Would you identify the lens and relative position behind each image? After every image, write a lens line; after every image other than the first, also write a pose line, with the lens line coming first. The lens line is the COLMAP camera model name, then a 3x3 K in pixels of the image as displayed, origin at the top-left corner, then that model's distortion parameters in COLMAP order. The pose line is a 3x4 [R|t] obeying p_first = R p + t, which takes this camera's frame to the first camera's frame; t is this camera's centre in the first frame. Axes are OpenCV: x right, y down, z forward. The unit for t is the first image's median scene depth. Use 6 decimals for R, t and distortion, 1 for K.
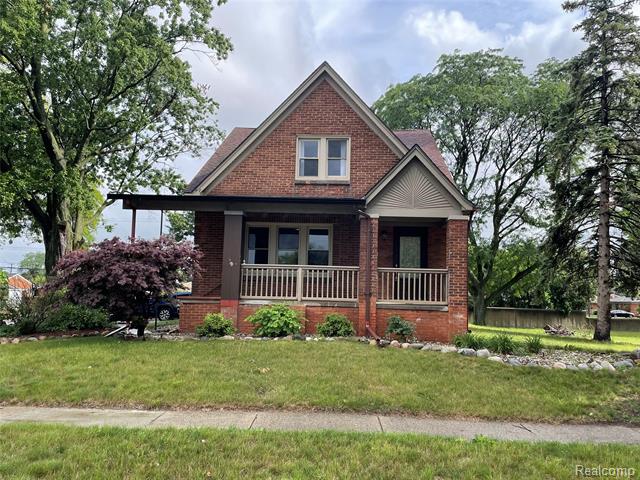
lens RADIAL K [[541.4, 0, 319.8], [0, 541.4, 240.1], [0, 0, 1]] dist [0.002748, 0.000521]
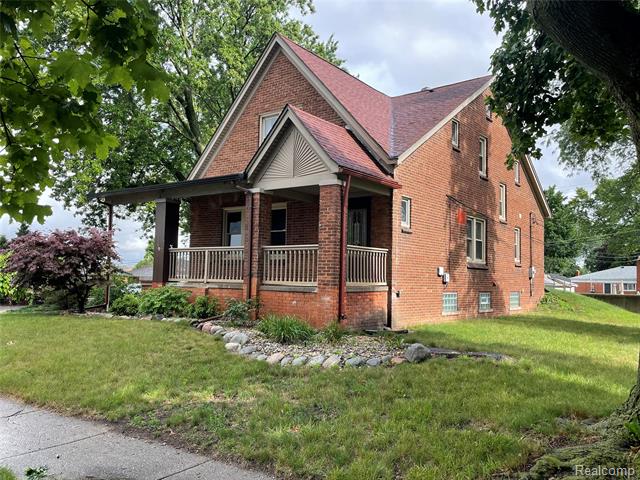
lens RADIAL K [[541.4, 0, 320.1], [0, 541.4, 239.5], [0, 0, 1]] dist [0.002748, 0.000521]
pose [[0.844604, -0.051178, -0.532939, 0.678586], [0.061612, 0.998099, 0.001796, 0.043431], [0.531834, -0.034353, 0.846152, 0.269801]]
